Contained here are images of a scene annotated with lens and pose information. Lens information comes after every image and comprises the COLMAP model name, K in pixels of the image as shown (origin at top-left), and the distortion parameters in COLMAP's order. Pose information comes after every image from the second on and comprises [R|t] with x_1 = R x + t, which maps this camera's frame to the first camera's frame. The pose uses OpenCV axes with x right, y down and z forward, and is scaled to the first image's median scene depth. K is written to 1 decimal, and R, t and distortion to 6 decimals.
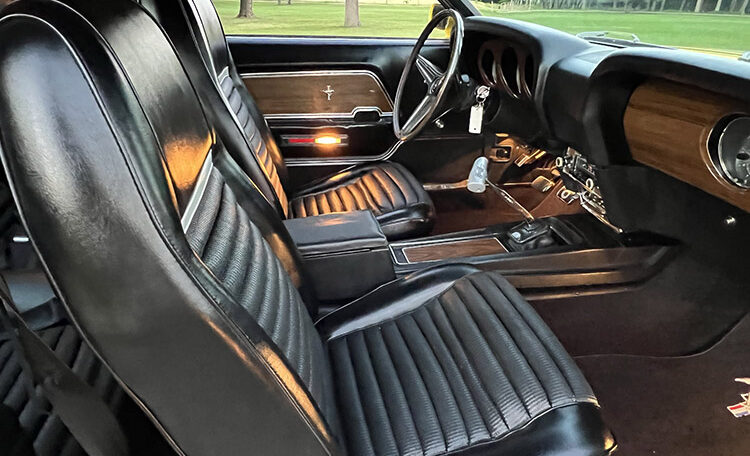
lens RADIAL K [[515.0, 0, 354.0], [0, 515.0, 228.8], [0, 0, 1]] dist [-0.010621, -0.001825]
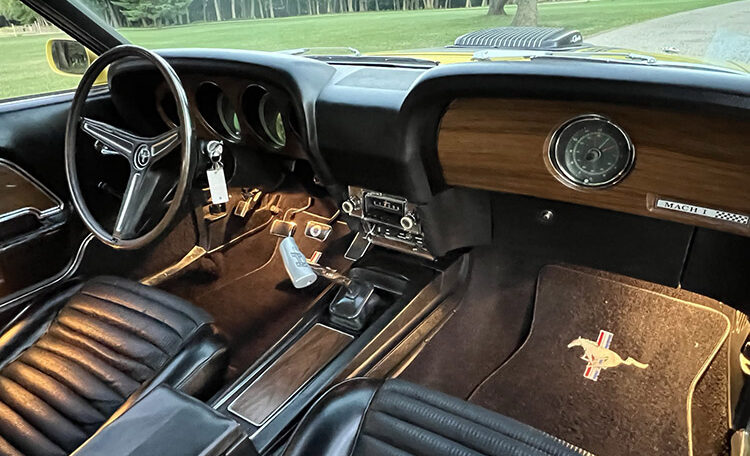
lens RADIAL K [[491.4, 0, 328.7], [0, 491.4, 218.8], [0, 0, 1]] dist [0.001684, 0.000710]
pose [[0.672429, -0.344990, 0.654845, -0.154156], [0.366087, 0.923955, 0.110848, -0.220834], [-0.643289, 0.165193, 0.747590, 0.446566]]
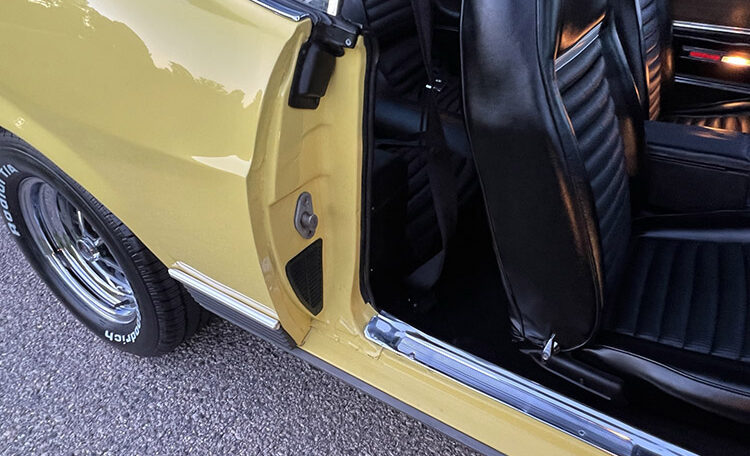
lens RADIAL K [[515.0, 0, 354.0], [0, 515.0, 228.8], [0, 0, 1]] dist [-0.010621, -0.001825]
pose [[0.751371, 0.390793, -0.531717, 0.056737], [-0.286412, 0.919057, 0.270744, 0.077318], [0.594483, -0.051139, 0.802480, -0.152525]]
